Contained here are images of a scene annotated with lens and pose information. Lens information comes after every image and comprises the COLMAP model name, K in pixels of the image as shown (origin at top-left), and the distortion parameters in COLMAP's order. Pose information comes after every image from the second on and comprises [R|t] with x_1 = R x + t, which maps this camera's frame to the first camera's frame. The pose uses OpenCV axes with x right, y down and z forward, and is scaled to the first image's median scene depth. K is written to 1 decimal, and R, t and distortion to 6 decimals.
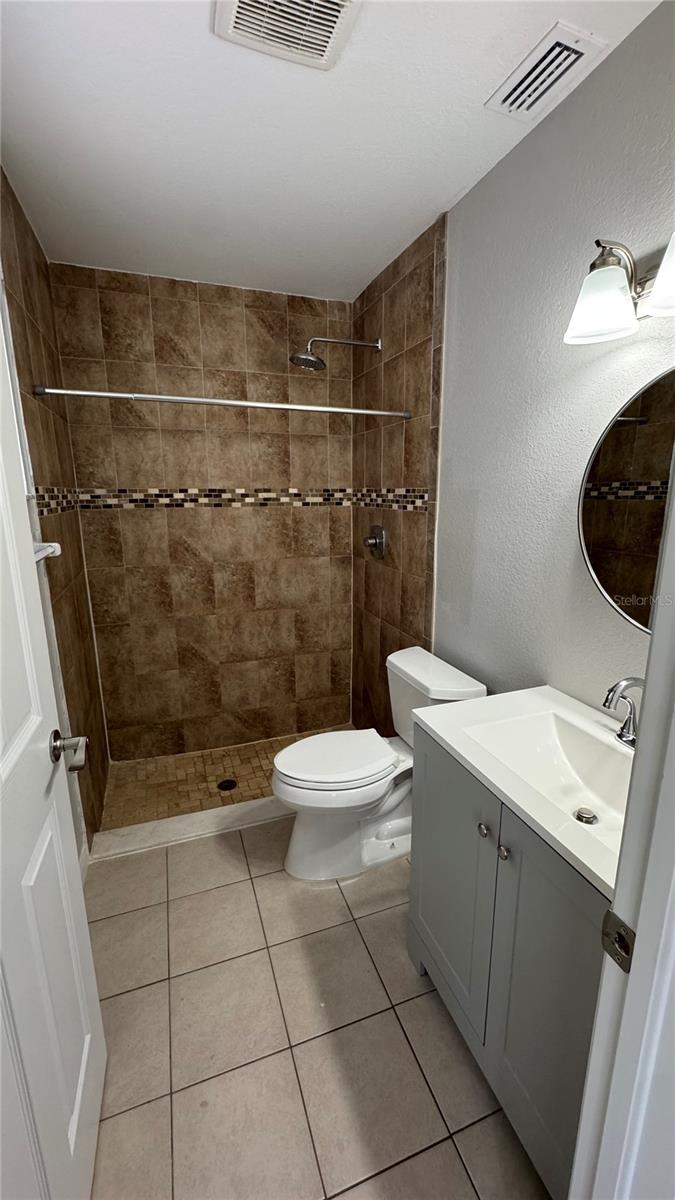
lens RADIAL K [[479.5, 0, 342.7], [0, 479.5, 600.2], [0, 0, 1]] dist [-0.001536, 0.000140]
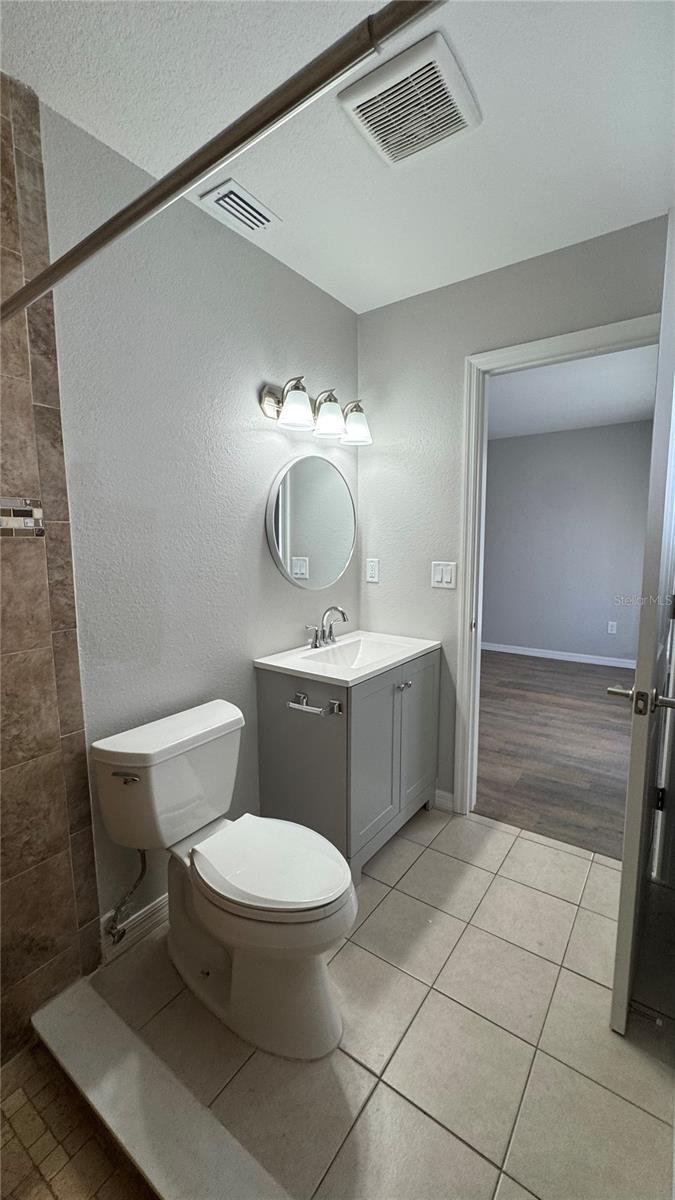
lens RADIAL K [[479.5, 0, 342.7], [0, 479.5, 600.2], [0, 0, 1]] dist [-0.001536, 0.000140]
pose [[-0.561761, -0.099417, 0.821304, -0.585527], [0.192714, 0.949717, 0.246775, -0.195341], [-0.804540, 0.296906, -0.514356, 1.086797]]
